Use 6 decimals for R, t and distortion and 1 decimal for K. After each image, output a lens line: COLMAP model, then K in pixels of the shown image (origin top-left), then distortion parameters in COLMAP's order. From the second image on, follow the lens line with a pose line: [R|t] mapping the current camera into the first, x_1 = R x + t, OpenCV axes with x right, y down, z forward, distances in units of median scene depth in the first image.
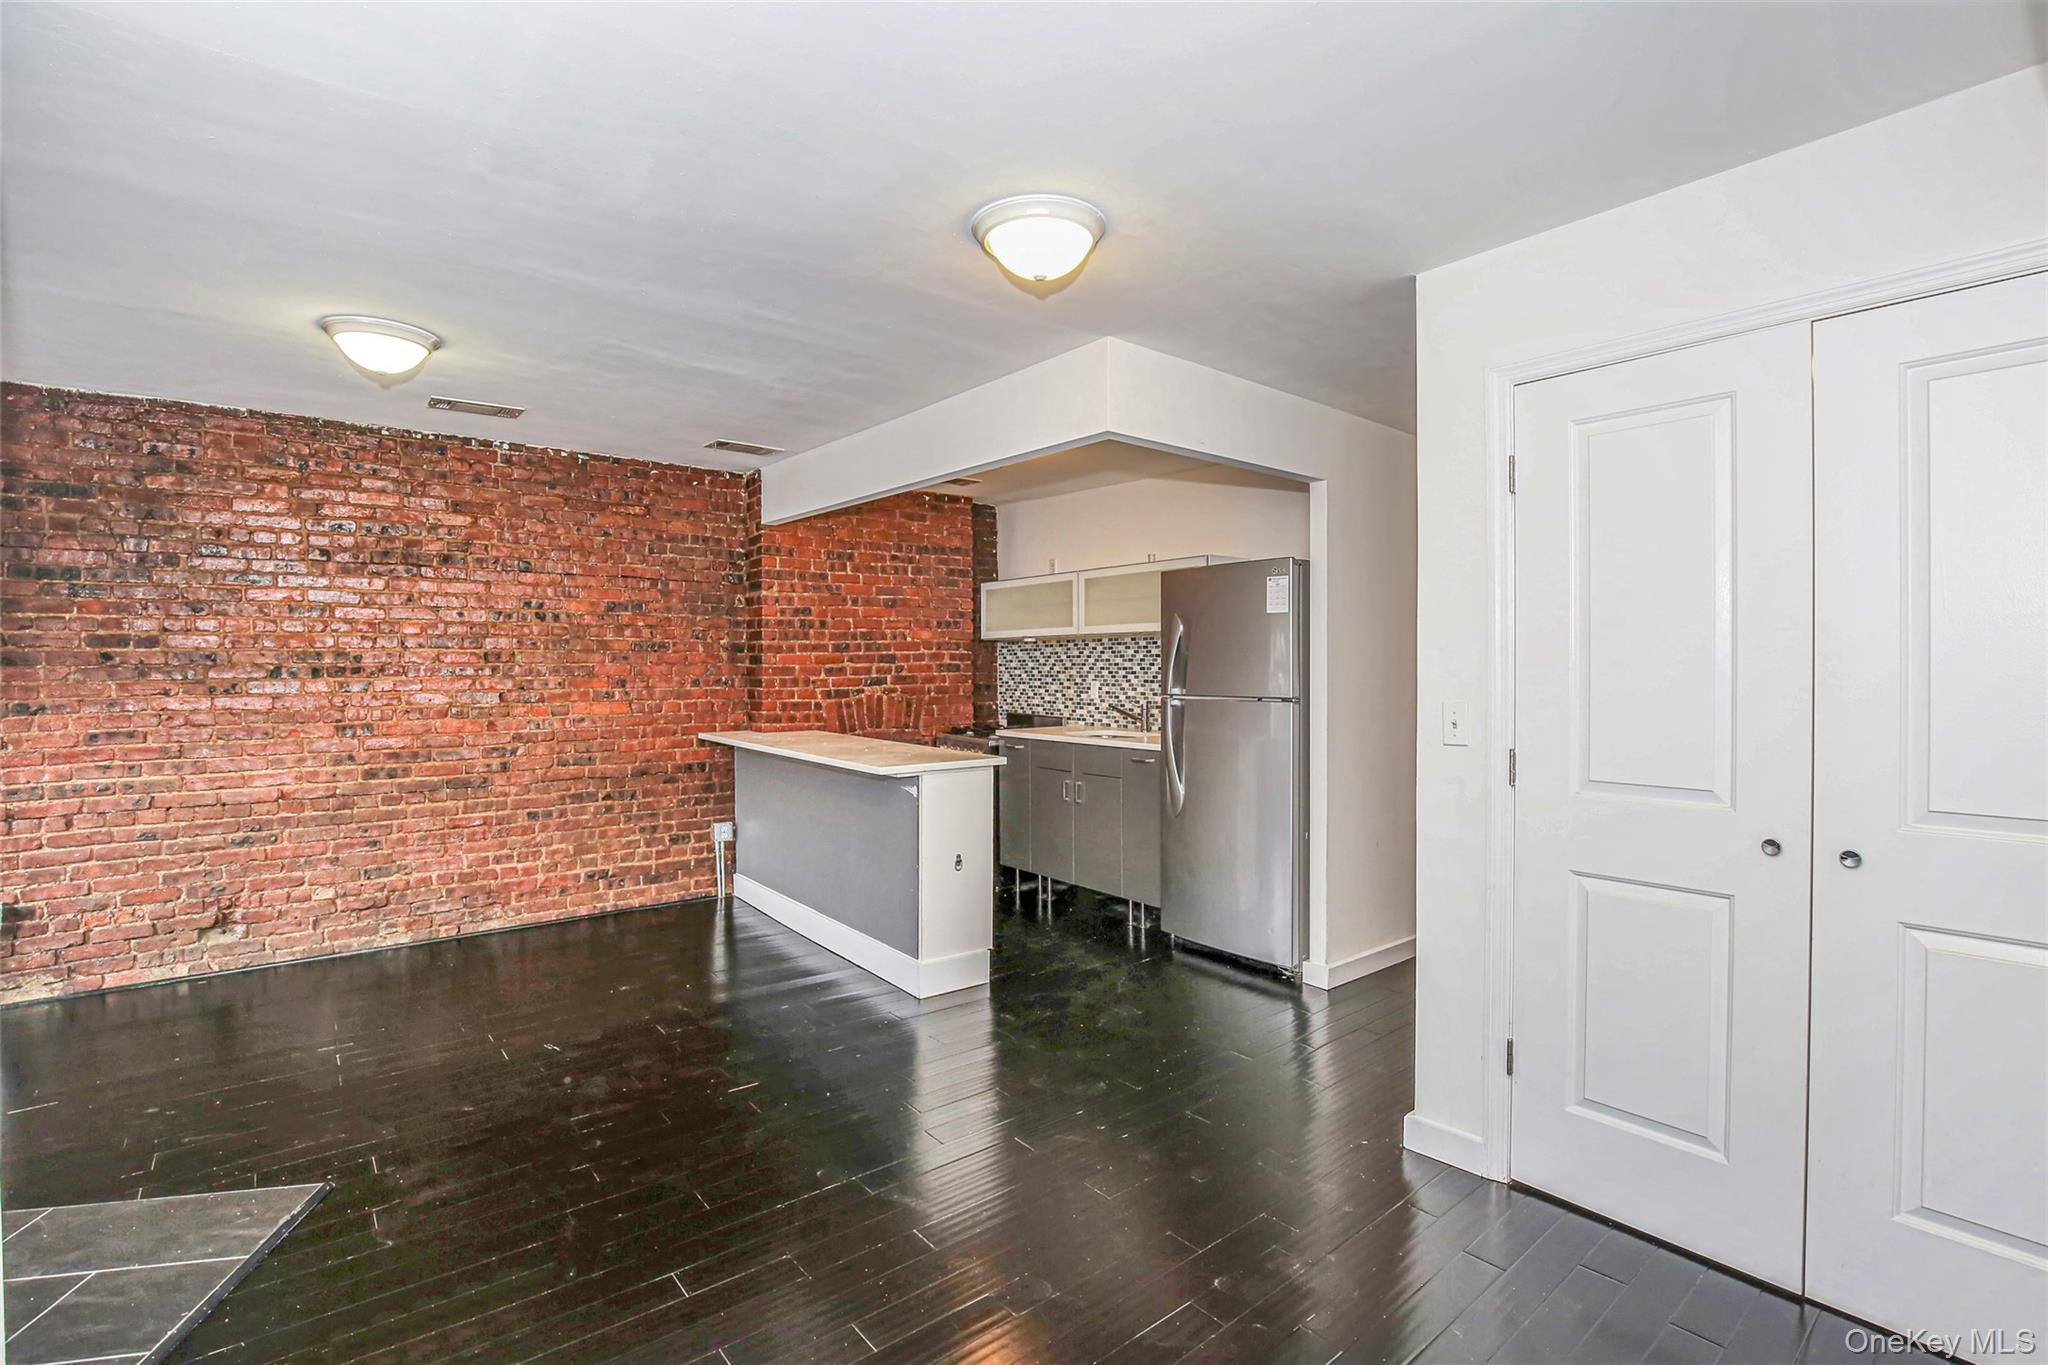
lens RADIAL K [[943.8, 0, 1026.3], [0, 943.8, 671.9], [0, 0, 1]] dist [-0.027169, -0.000484]
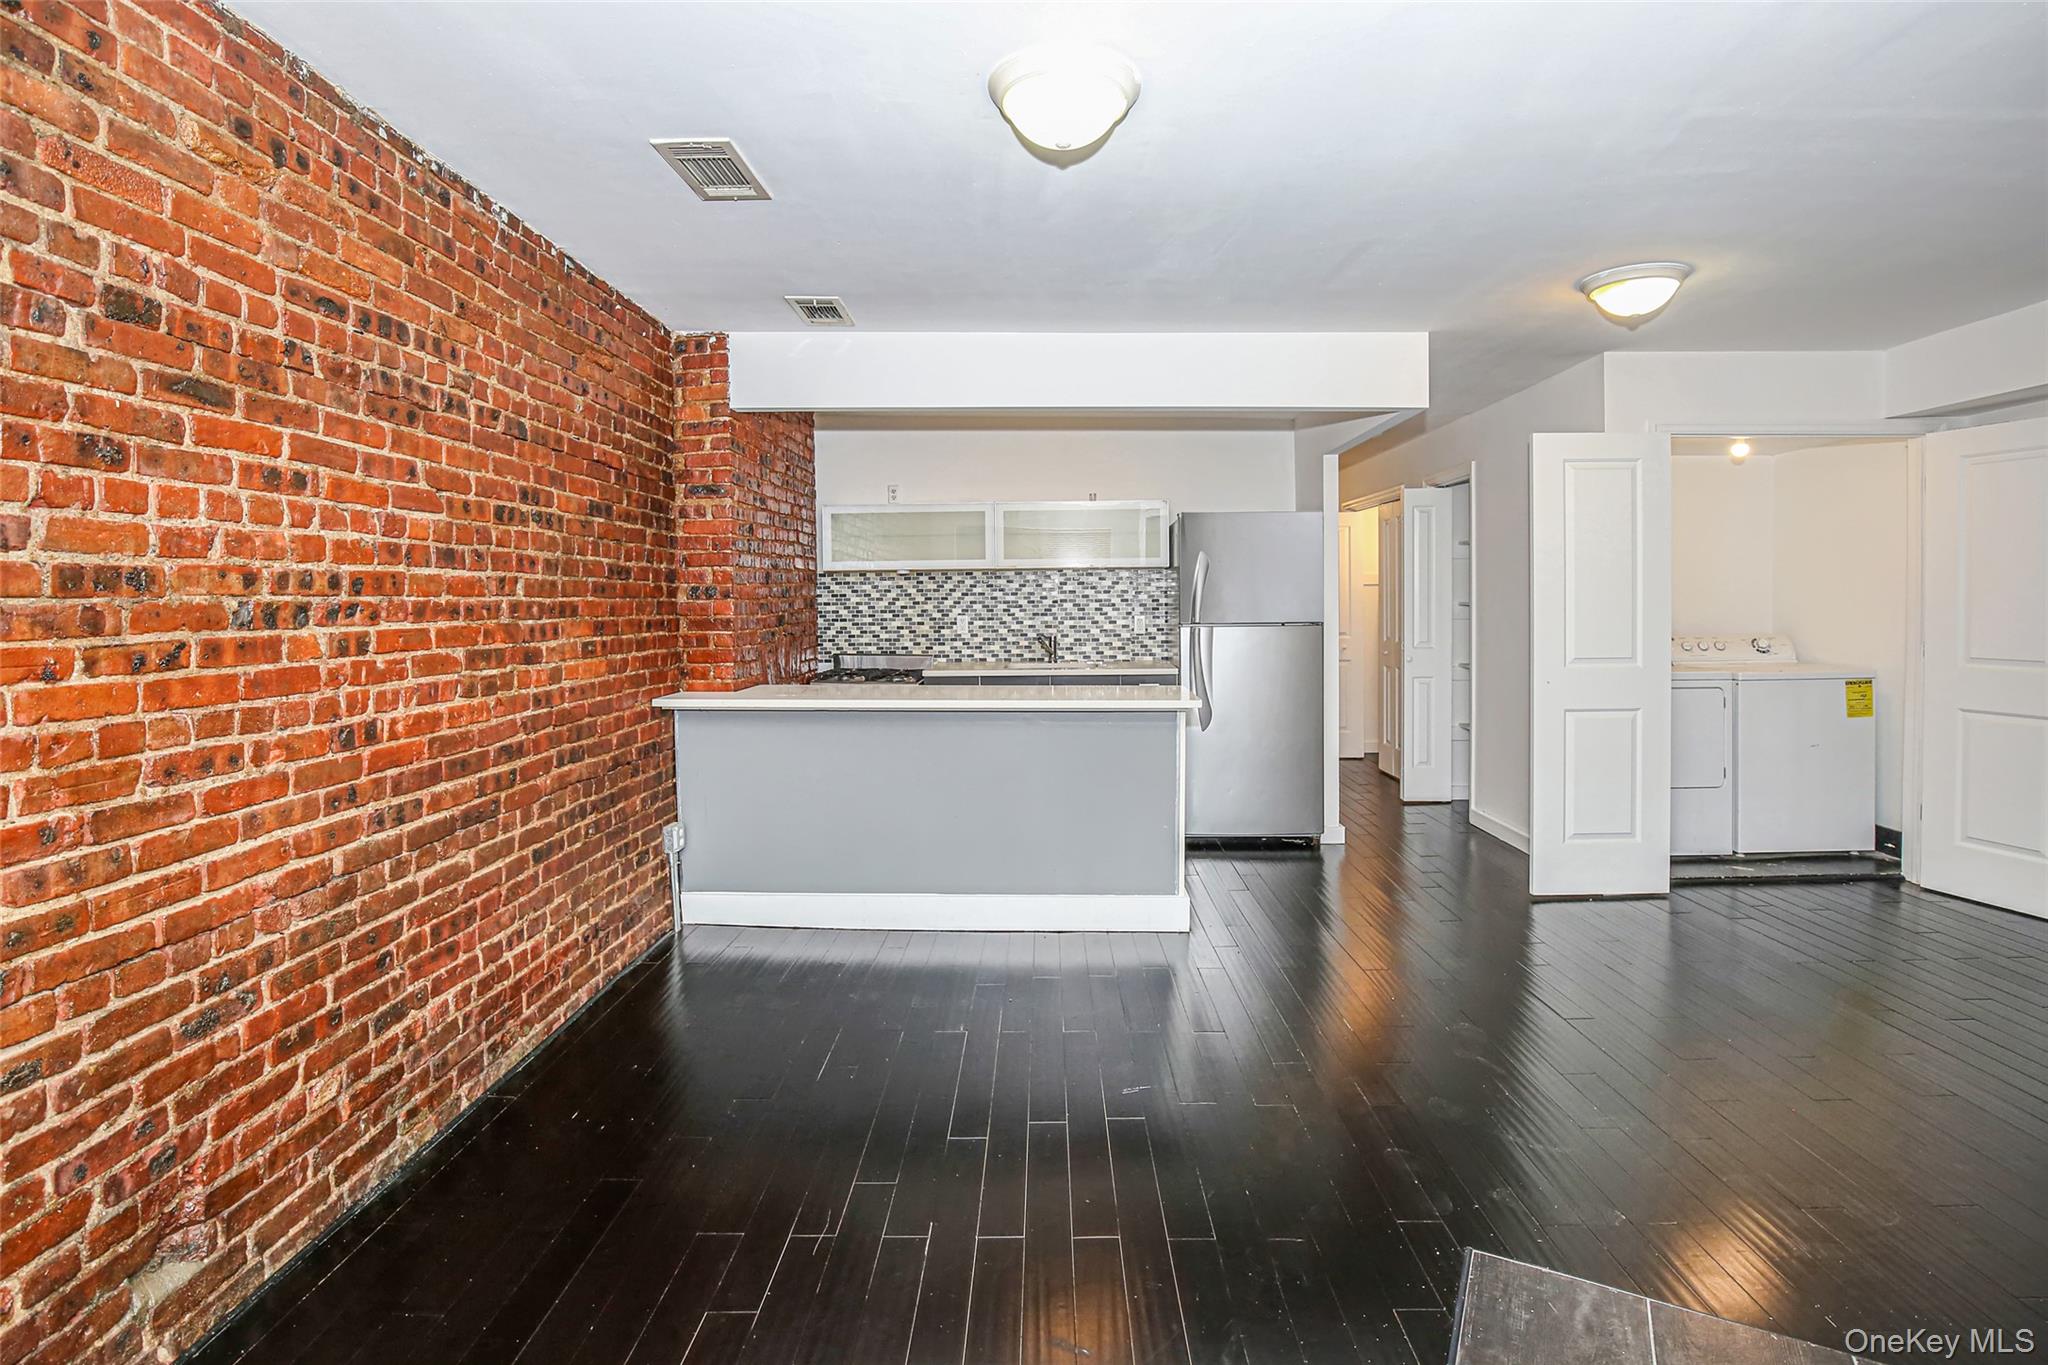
lens RADIAL K [[979.0, 0, 1035.4], [0, 979.0, 611.9], [0, 0, 1]] dist [-0.003520, -0.000134]
pose [[0.637827, -0.013423, 0.770063, -0.752831], [0.012491, 0.999897, 0.007083, -0.000333], [-0.770079, 0.005101, 0.637929, 0.343539]]
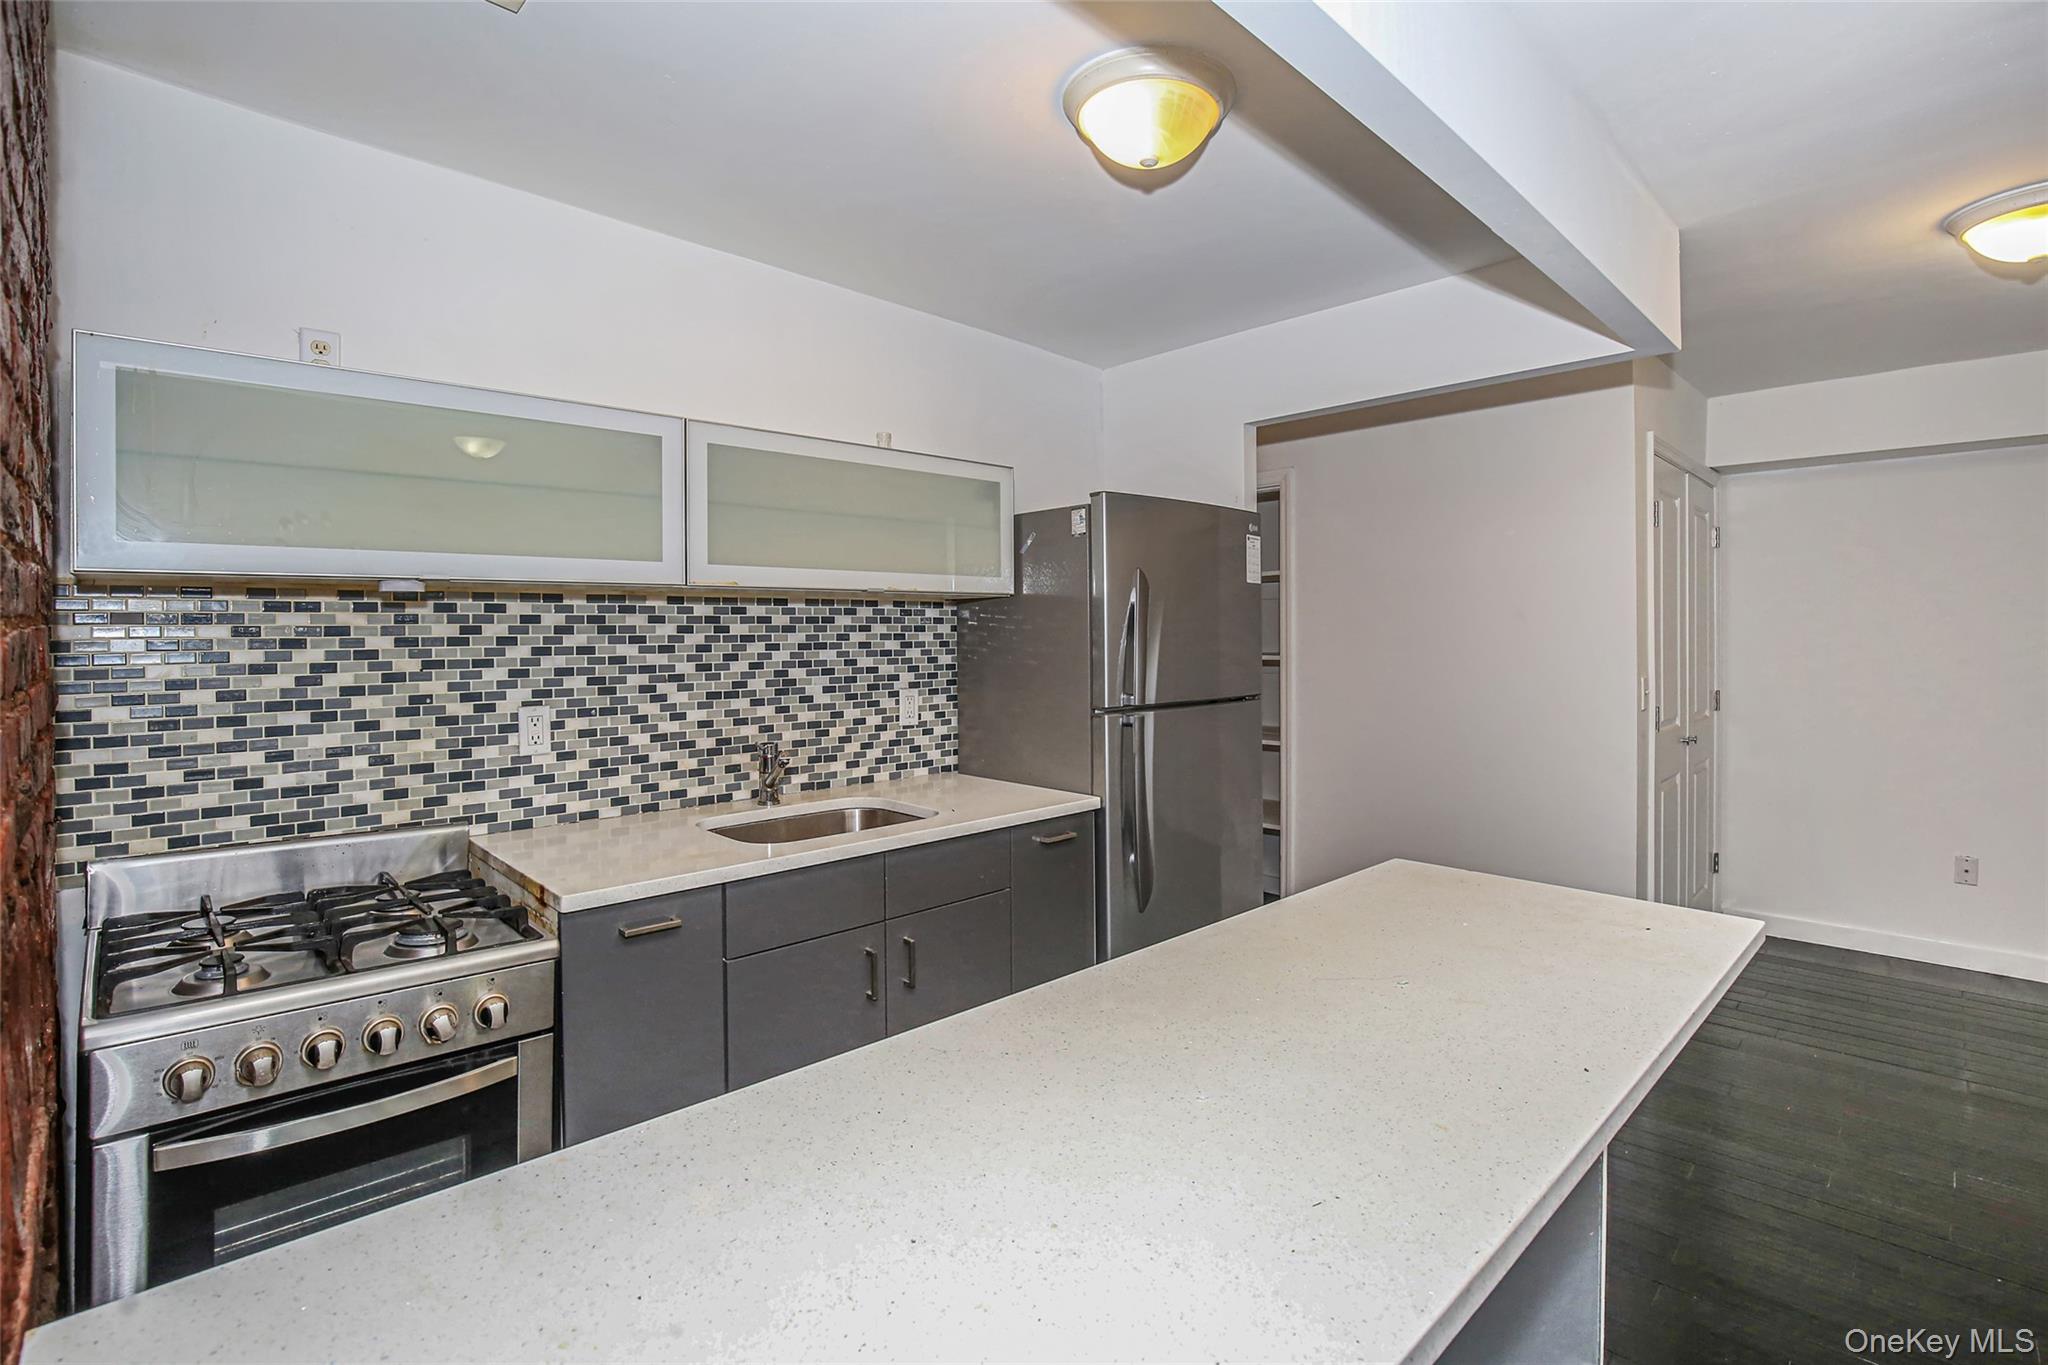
lens RADIAL K [[965.5, 0, 1032.9], [0, 965.5, 632.6], [0, 0, 1]] dist [-0.025932, 0.004299]
pose [[-0.109839, 0.001019, 0.993949, -0.374108], [0.012887, 0.999917, 0.000399, -0.019817], [-0.993866, 0.012853, -0.109843, 0.970837]]
